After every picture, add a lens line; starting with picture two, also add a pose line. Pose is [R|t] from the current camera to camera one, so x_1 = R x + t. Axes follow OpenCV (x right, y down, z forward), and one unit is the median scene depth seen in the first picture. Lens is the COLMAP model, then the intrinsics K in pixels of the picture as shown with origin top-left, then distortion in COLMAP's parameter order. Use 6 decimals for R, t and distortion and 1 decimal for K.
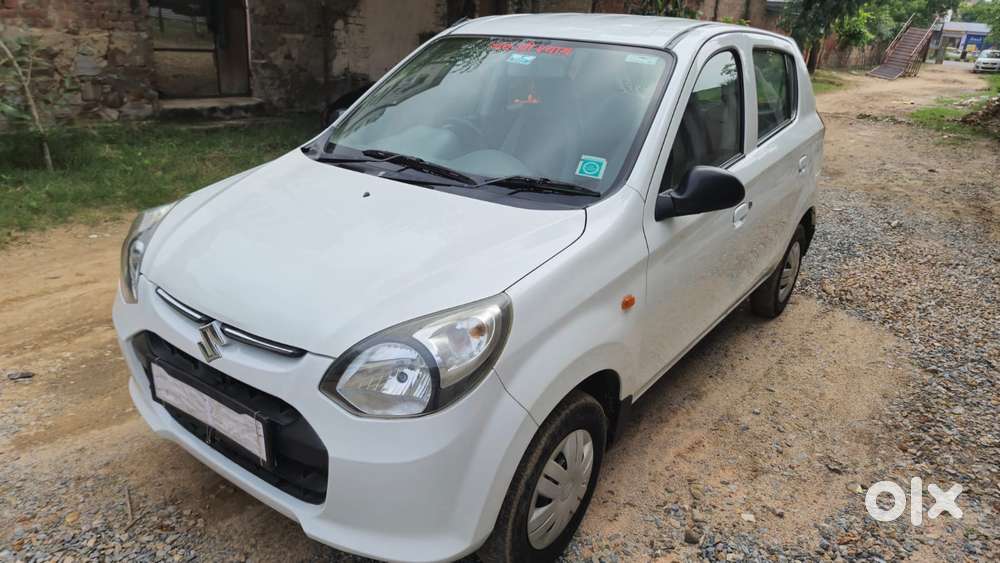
lens RADIAL K [[676.3, 0, 502.8], [0, 676.3, 286.0], [0, 0, 1]] dist [0.066052, -0.062368]
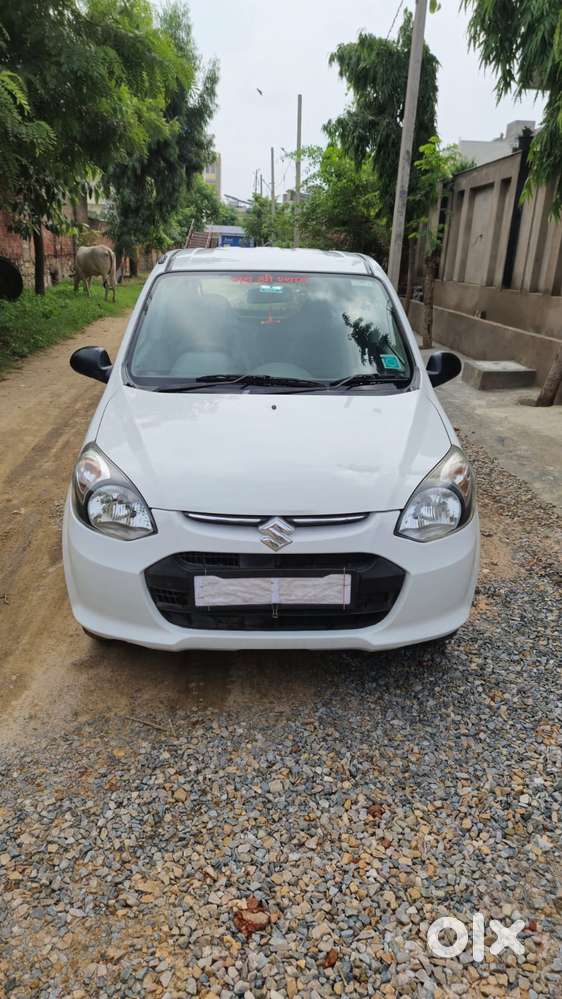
lens RADIAL K [[675.6, 0, 288.5], [0, 675.6, 506.0], [0, 0, 1]] dist [0.066052, -0.062368]
pose [[0.786453, -0.250709, 0.564479, -0.639582], [0.239080, 0.966237, 0.096052, -0.049194], [-0.569502, 0.059415, 0.819840, -0.024361]]
